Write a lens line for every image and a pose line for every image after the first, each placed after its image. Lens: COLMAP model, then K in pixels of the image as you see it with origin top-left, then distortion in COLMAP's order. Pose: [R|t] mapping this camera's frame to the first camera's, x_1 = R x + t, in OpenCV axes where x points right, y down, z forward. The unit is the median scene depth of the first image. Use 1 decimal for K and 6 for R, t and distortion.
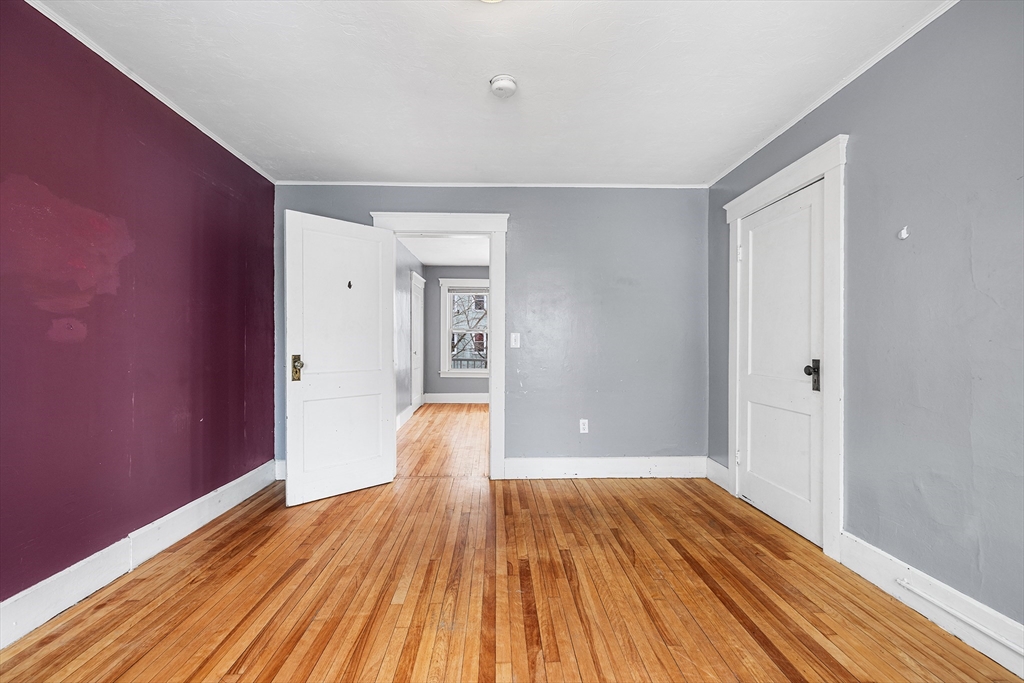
lens RADIAL K [[426.5, 0, 507.2], [0, 426.5, 348.1], [0, 0, 1]] dist [0.001148, -0.000311]
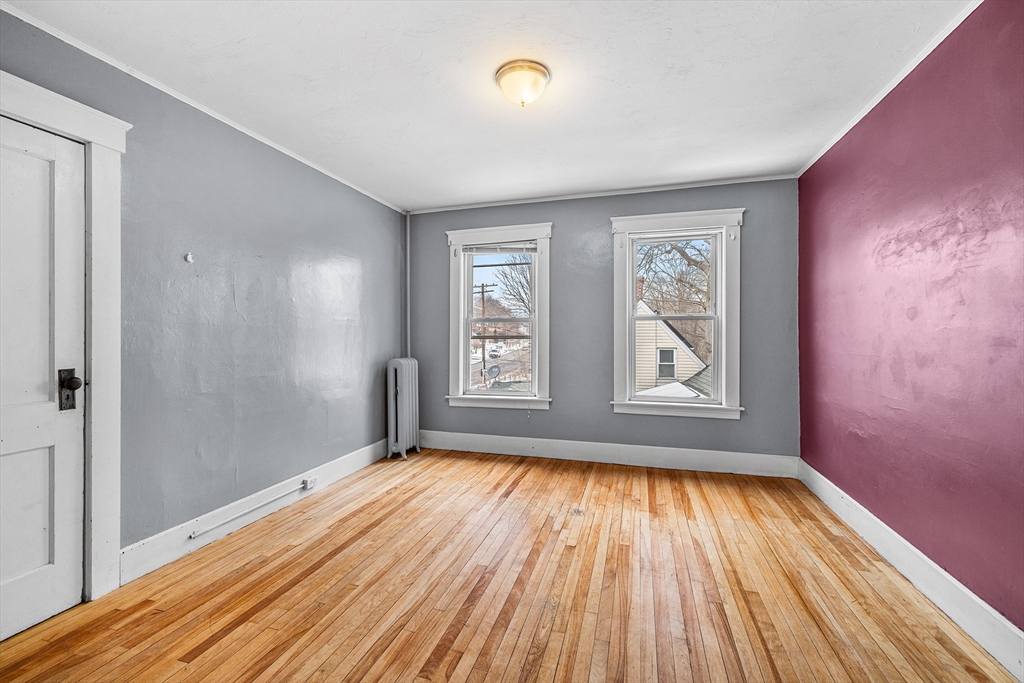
lens RADIAL K [[426.5, 0, 510.5], [0, 426.5, 332.9], [0, 0, 1]] dist [0.001148, -0.000311]
pose [[-0.949257, 0.001994, 0.314496, -0.321193], [0.003080, 0.999991, 0.002957, -0.043980], [-0.314487, 0.003776, -0.949254, 1.703710]]
